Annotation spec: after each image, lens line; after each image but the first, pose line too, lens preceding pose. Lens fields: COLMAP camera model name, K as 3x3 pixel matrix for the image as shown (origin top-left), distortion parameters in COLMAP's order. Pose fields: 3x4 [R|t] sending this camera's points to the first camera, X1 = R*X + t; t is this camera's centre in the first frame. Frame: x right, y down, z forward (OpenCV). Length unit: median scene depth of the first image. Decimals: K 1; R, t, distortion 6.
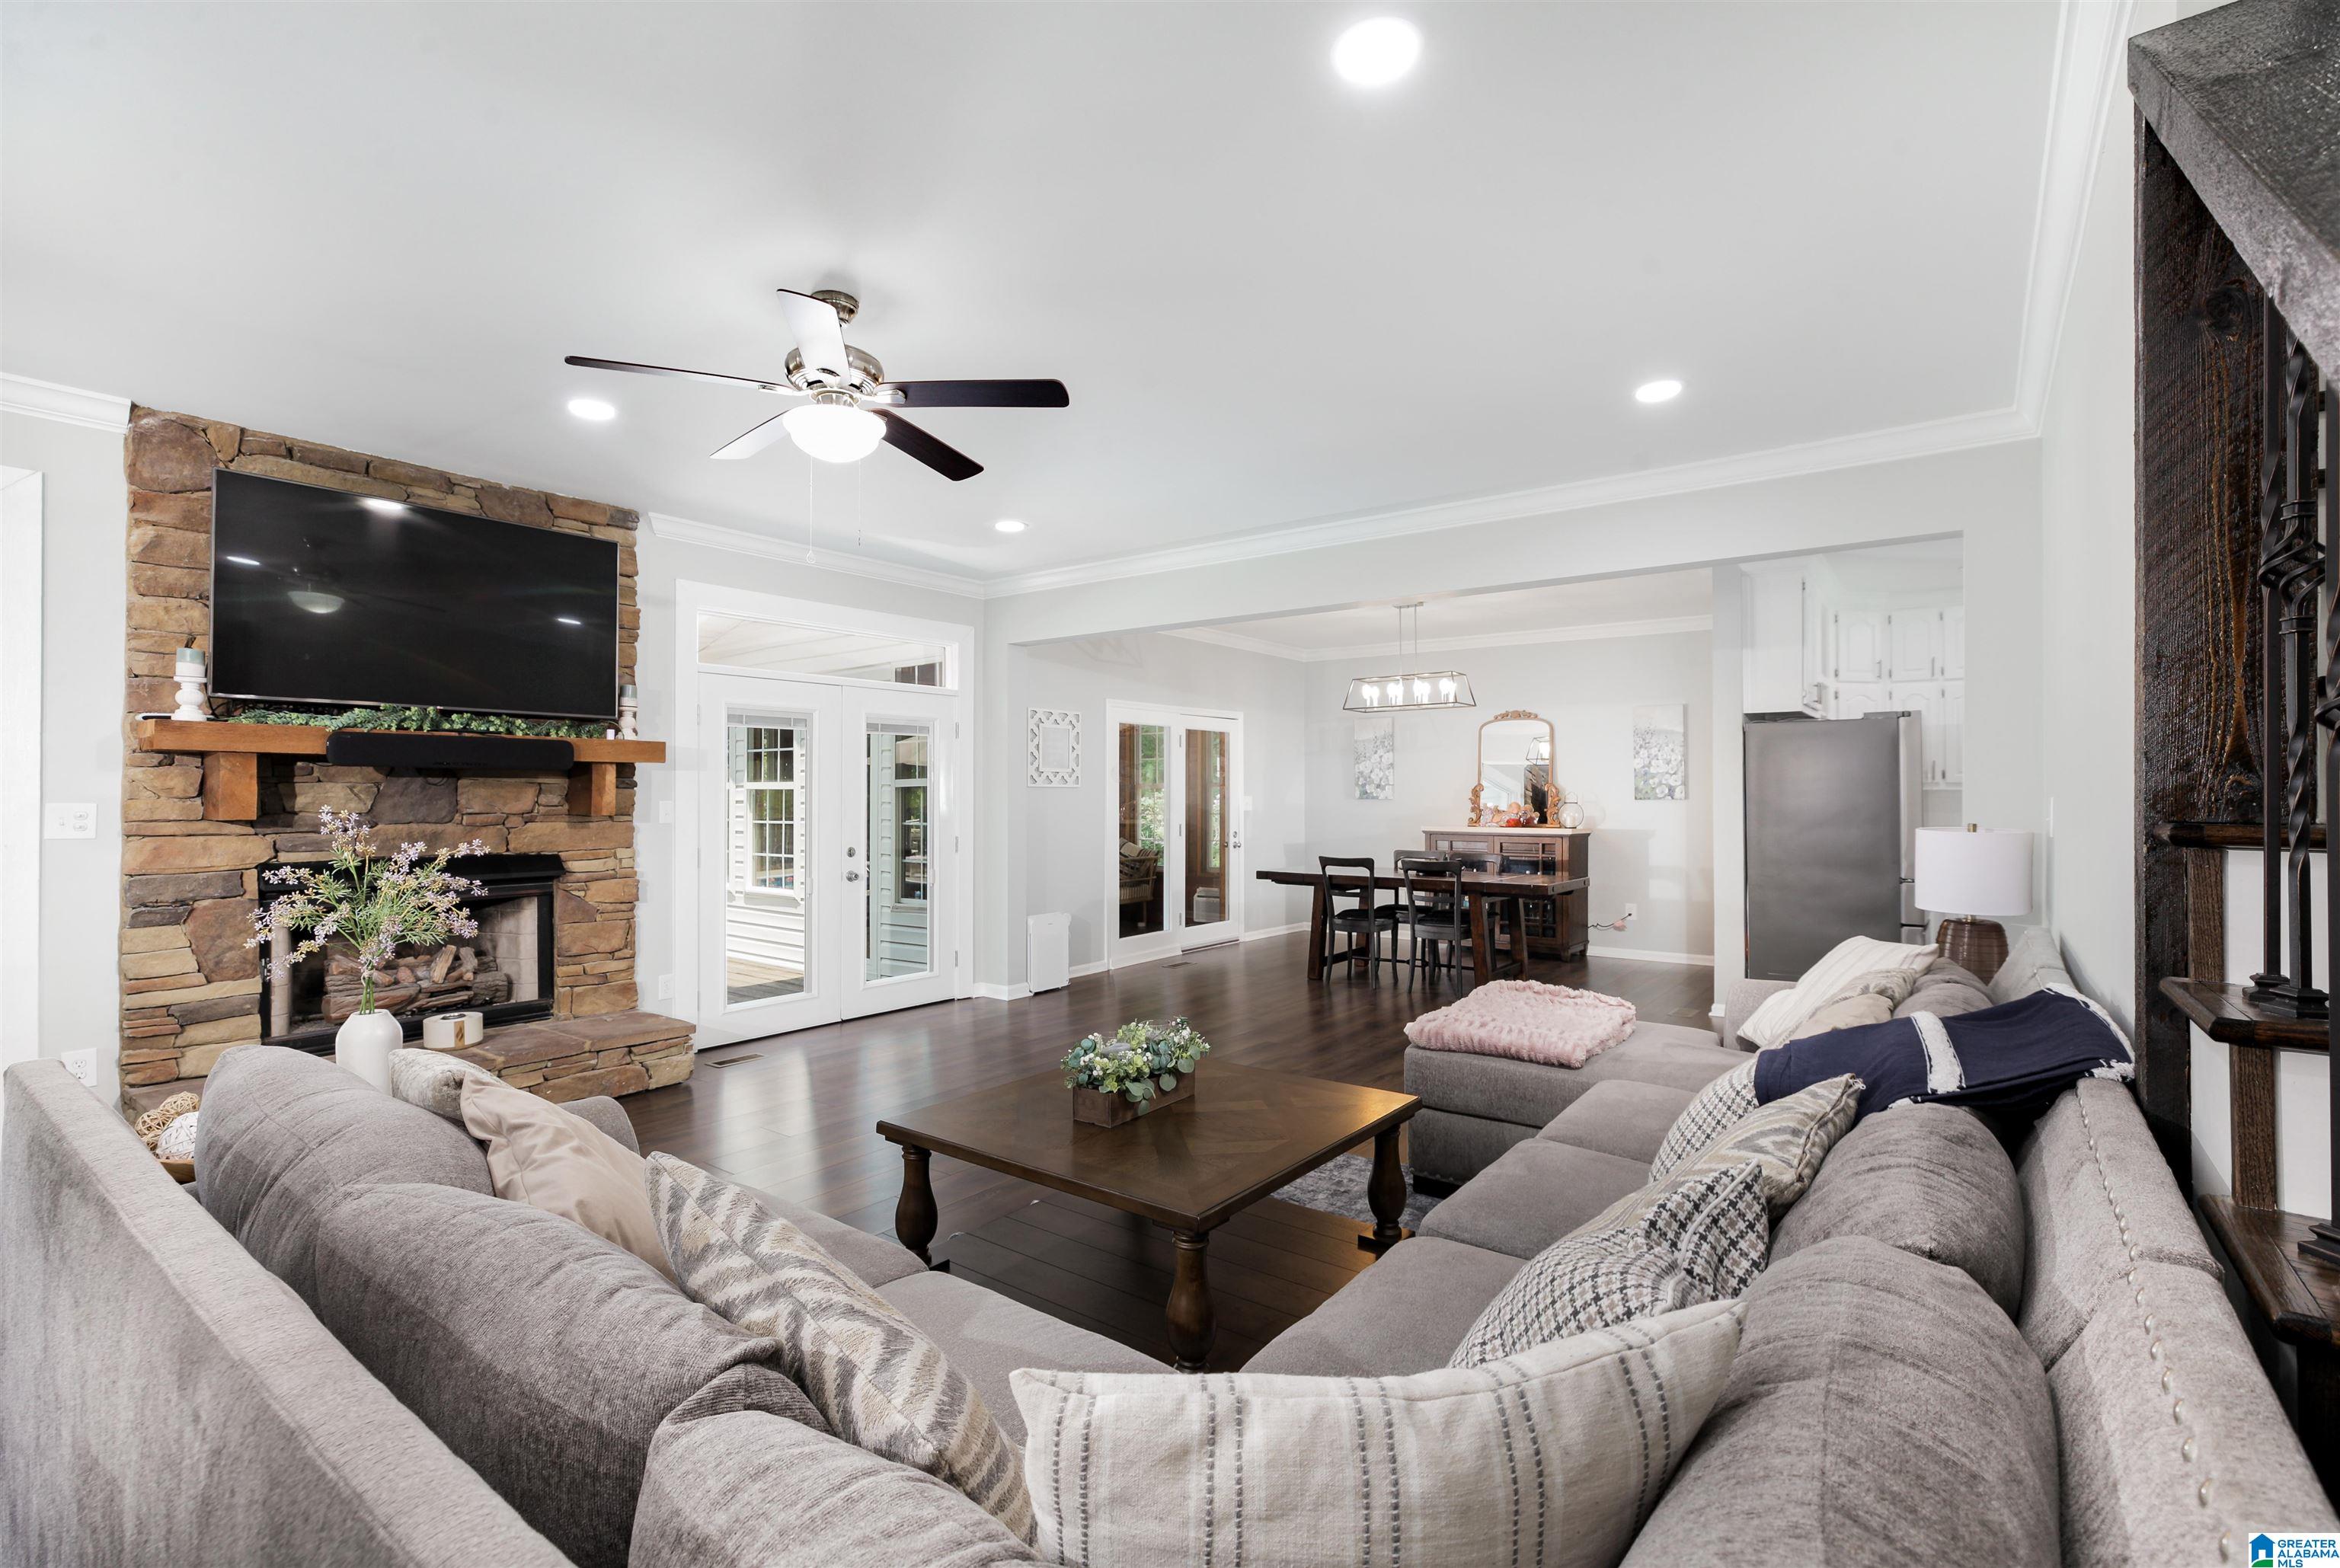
lens RADIAL K [[1078.2, 0, 1170.0], [0, 1078.2, 784.0], [0, 0, 1]] dist [-0.000801, 0.000478]
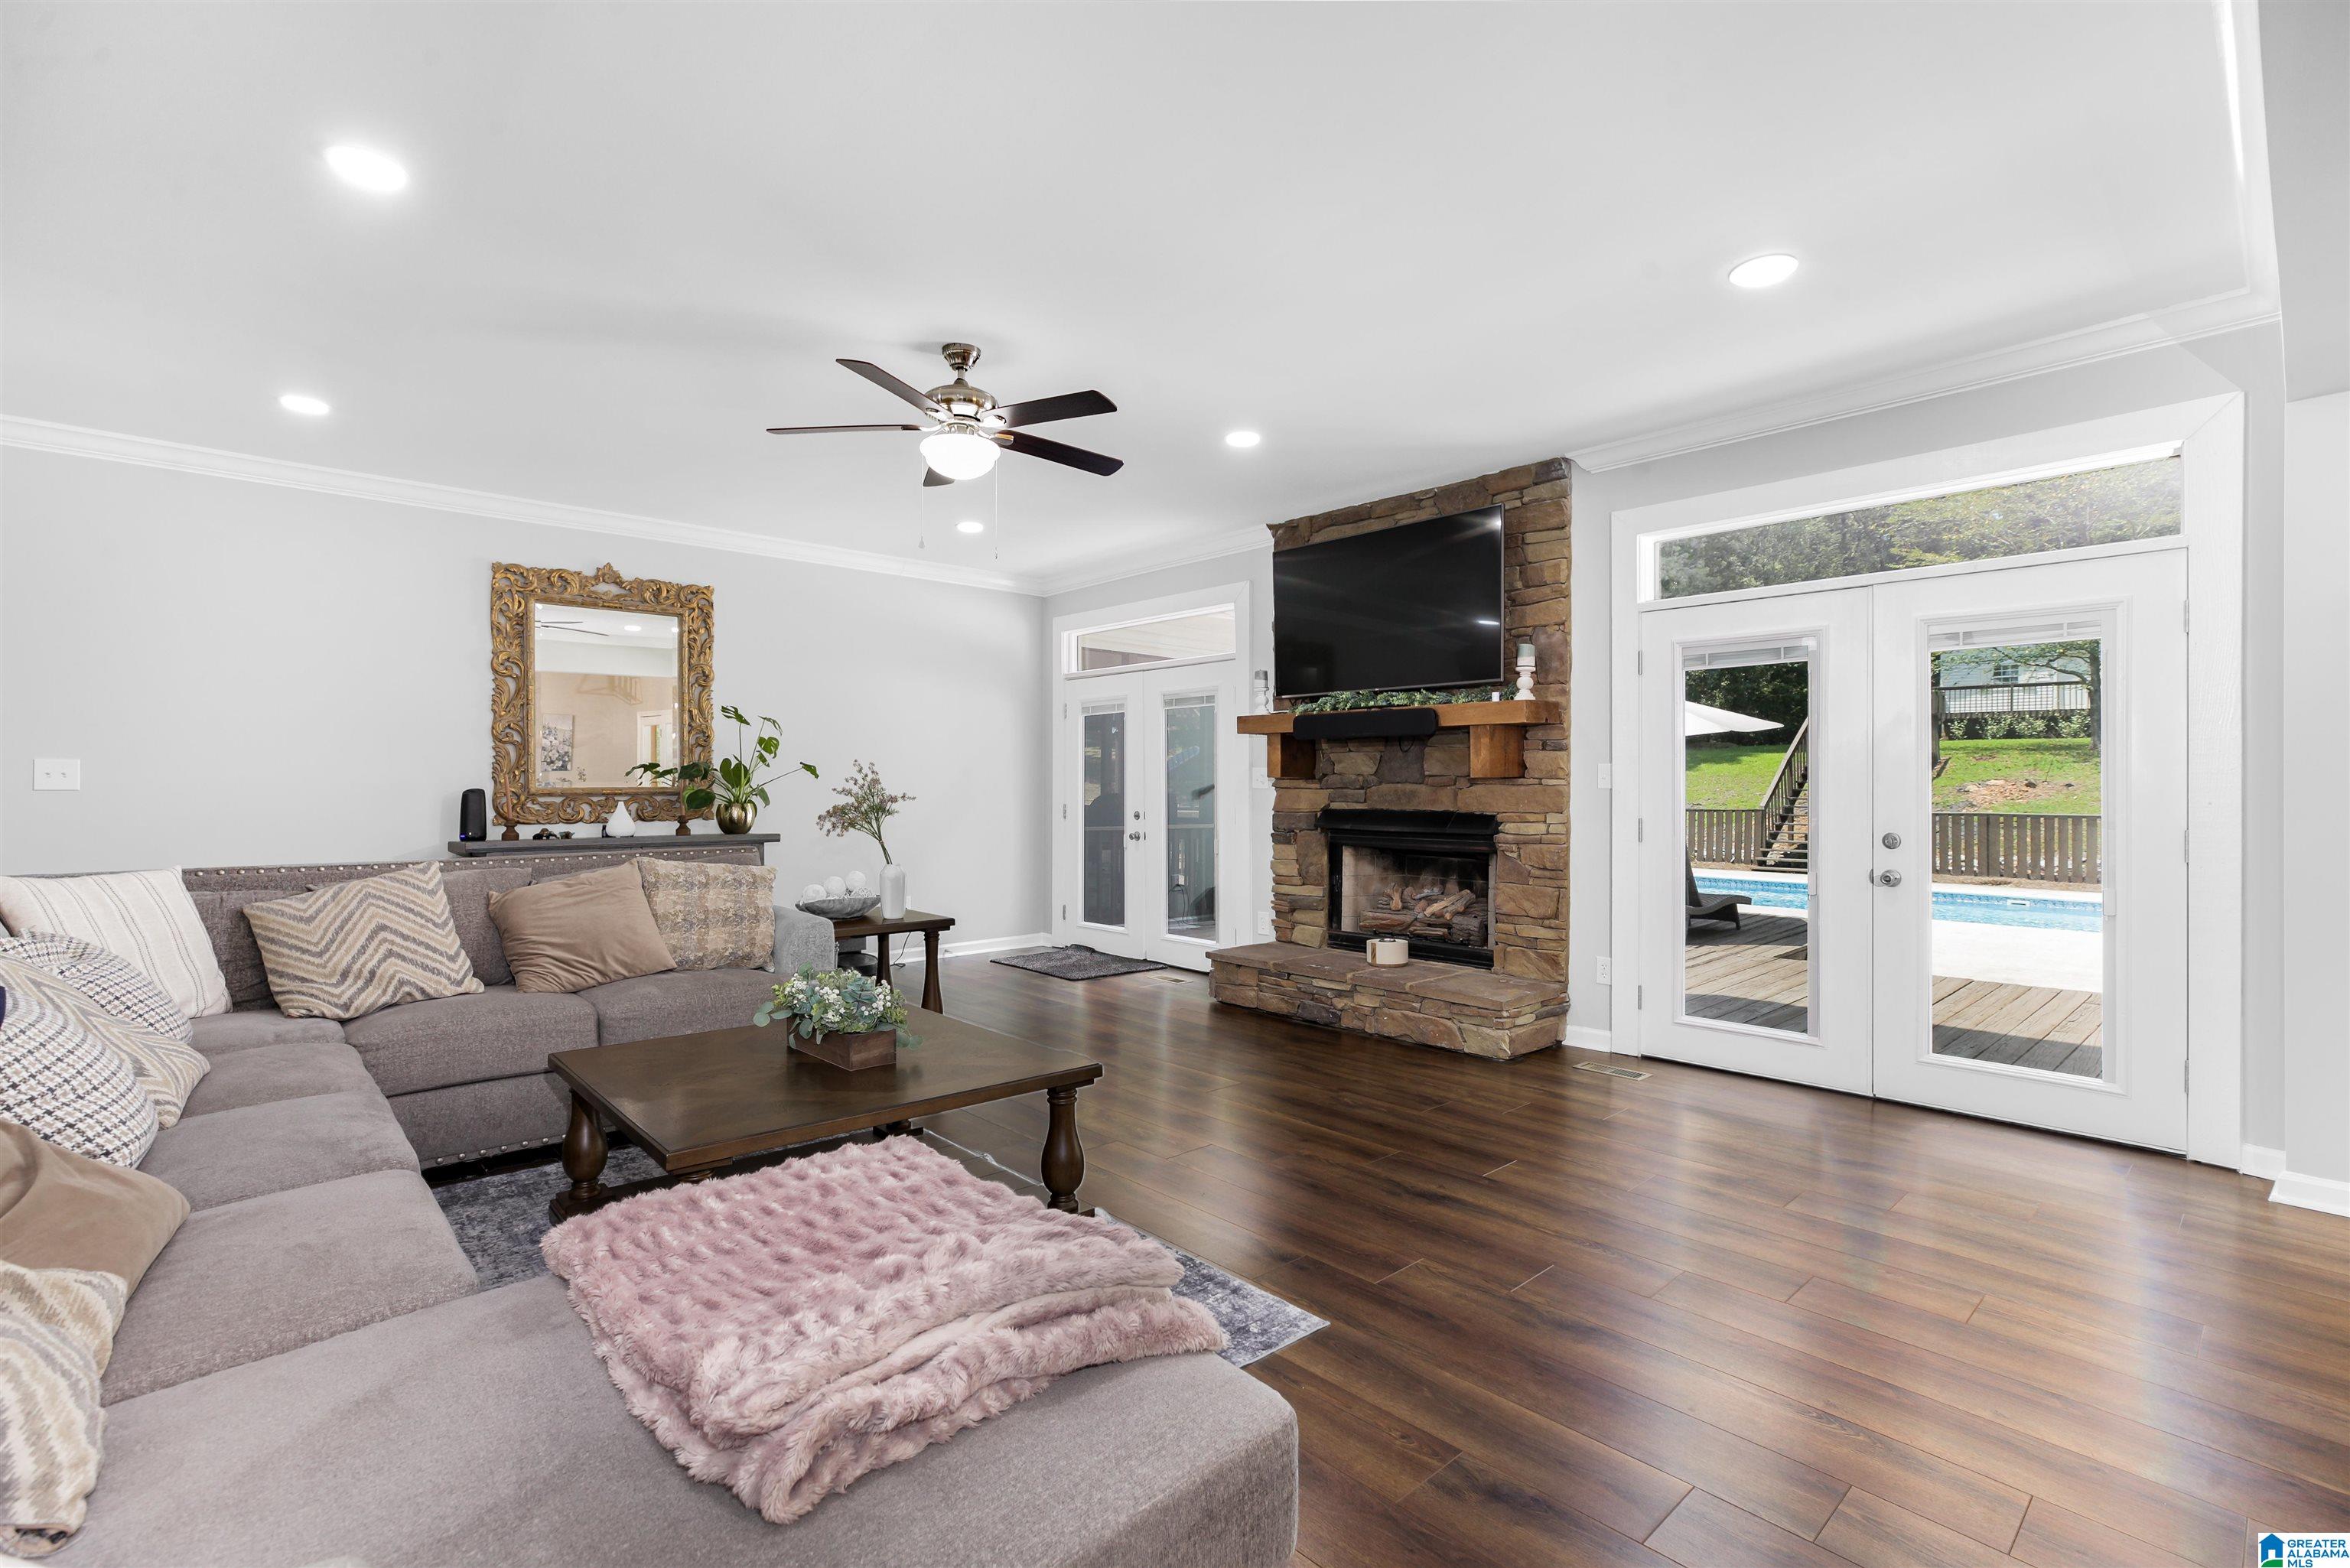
lens RADIAL K [[1082.9, 0, 1175.0], [0, 1082.9, 784.0], [0, 0, 1]] dist [-0.000801, 0.000478]
pose [[-0.190734, -0.002582, -0.981638, 0.564386], [0.005665, 0.999977, -0.003731, 0.039510], [0.981625, -0.006273, -0.190715, 0.956966]]
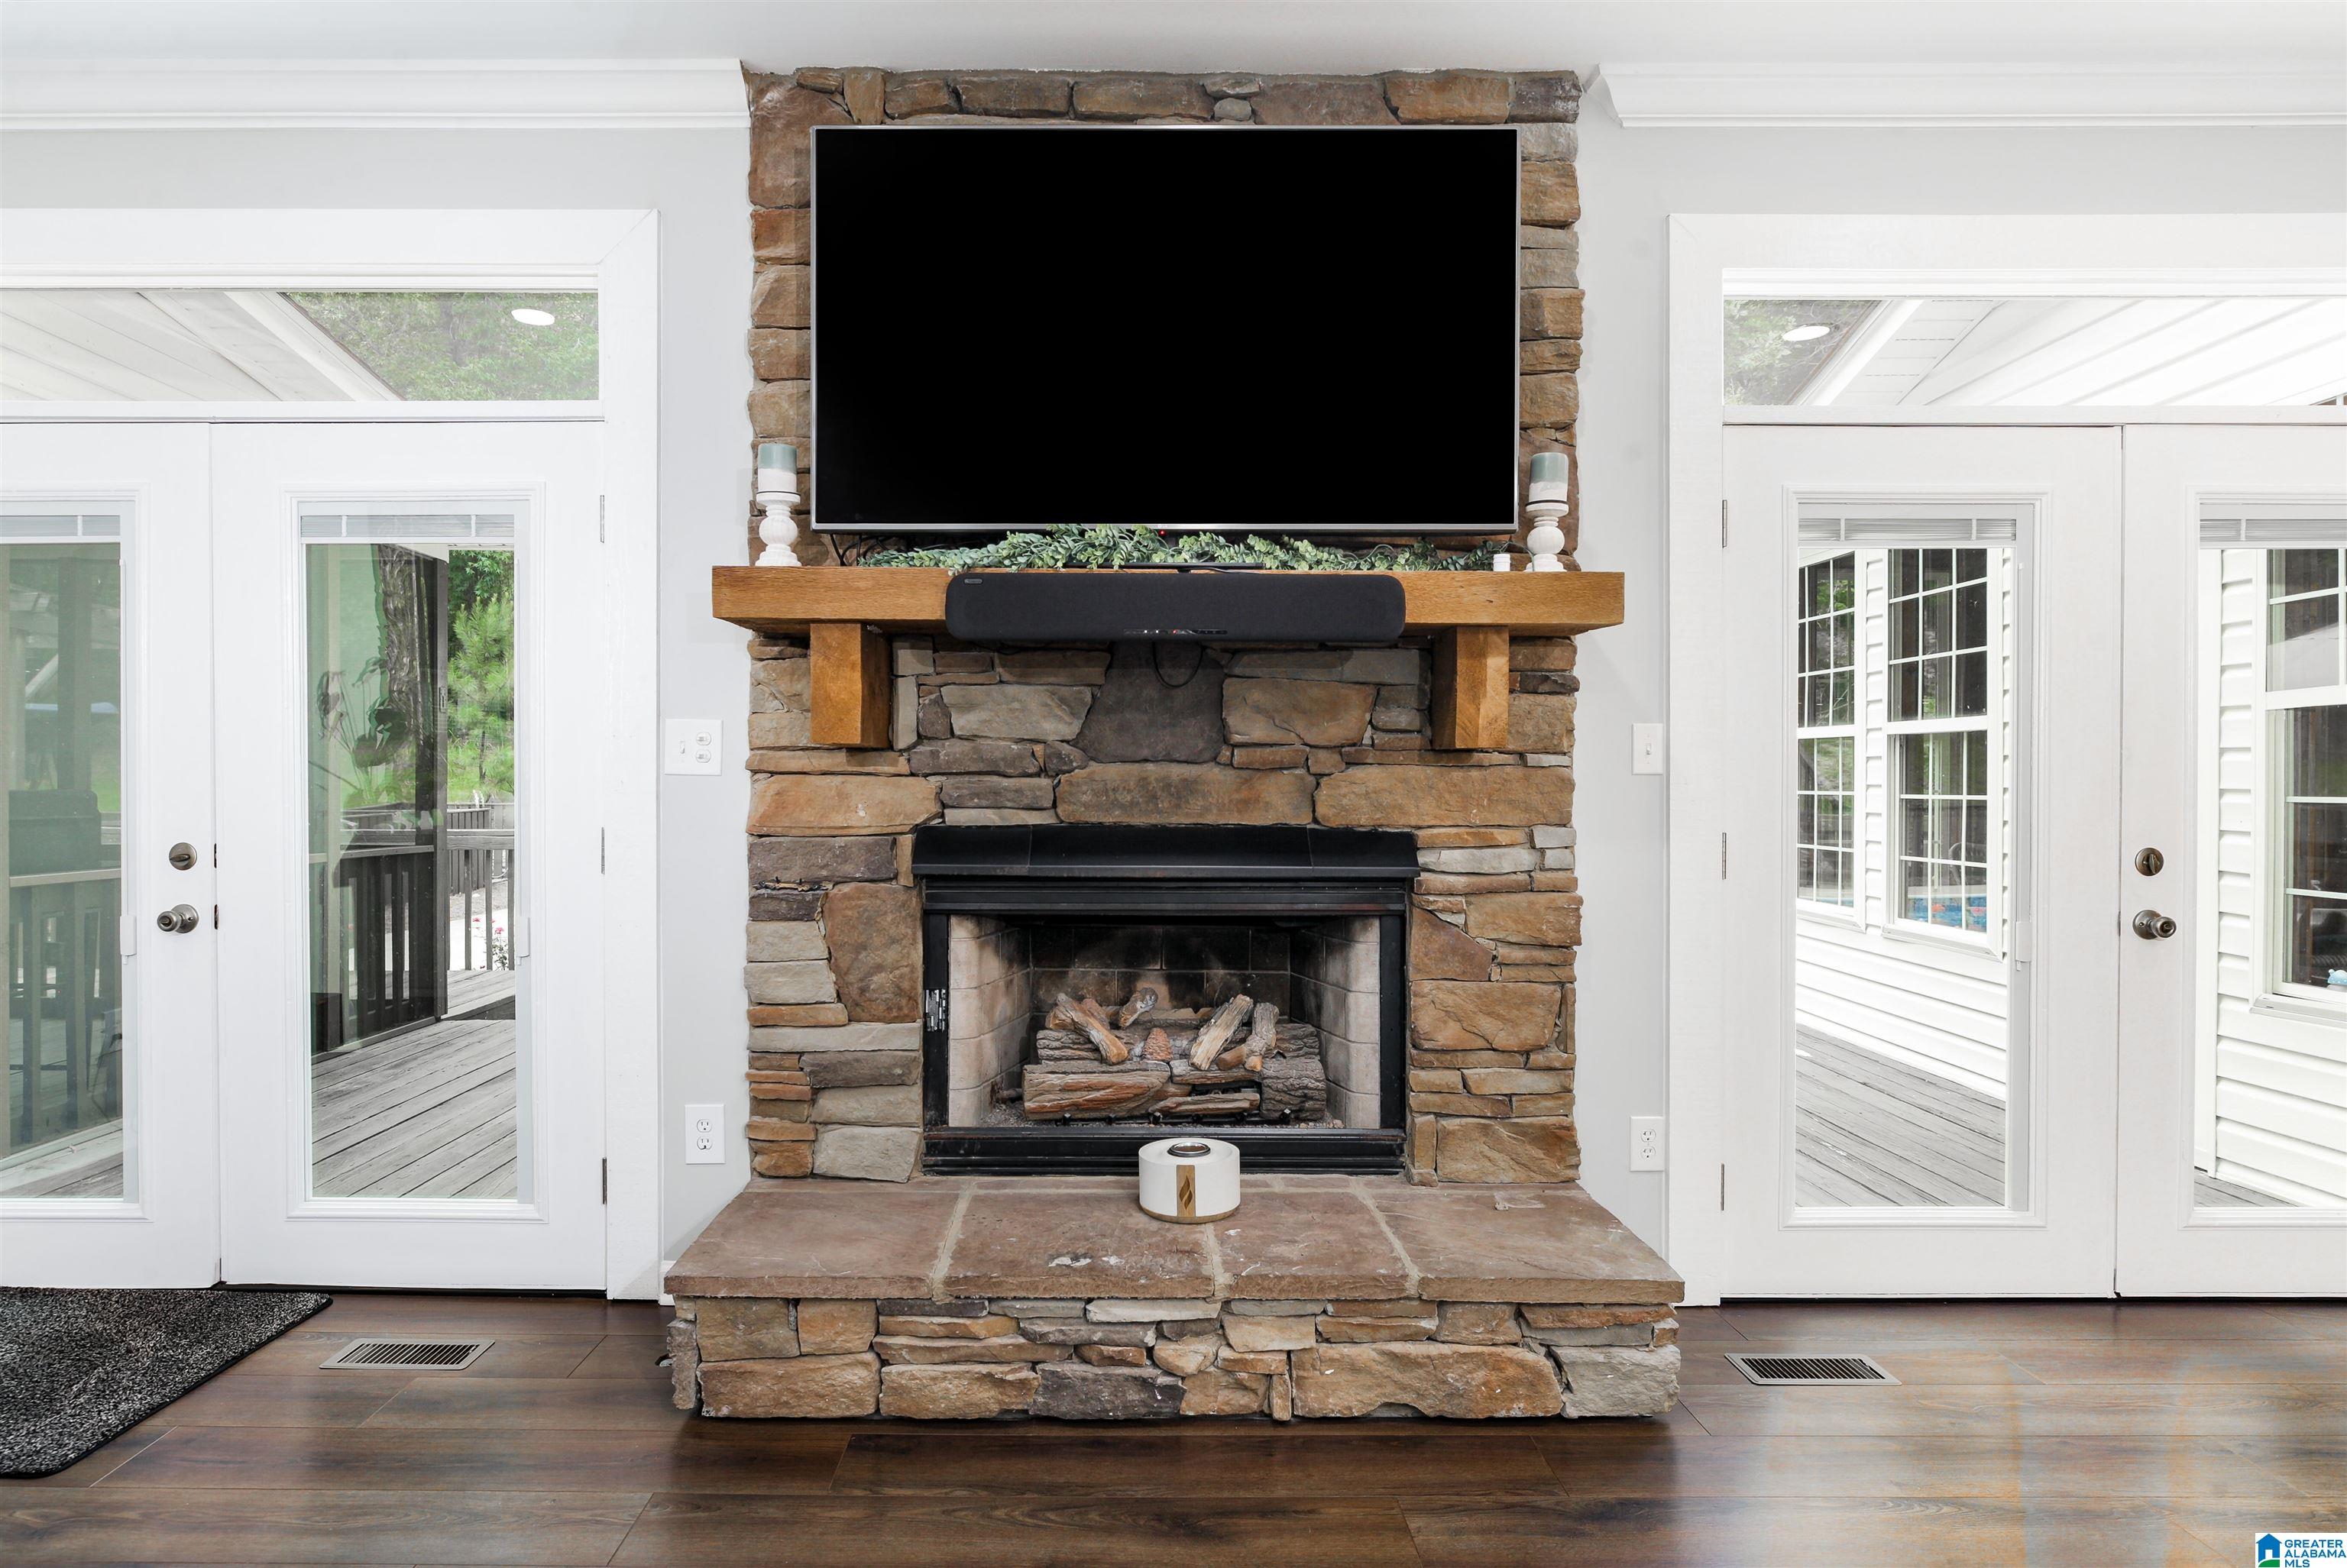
lens RADIAL K [[1321.3, 0, 1110.0], [0, 1321.3, 778.9], [0, 0, 1]] dist [-0.002941, -0.001351]
pose [[0.596664, 0.001929, -0.802489, -0.191084], [0.004708, 0.999971, 0.005904, 0.039815], [0.802478, -0.007301, 0.596638, 0.583383]]
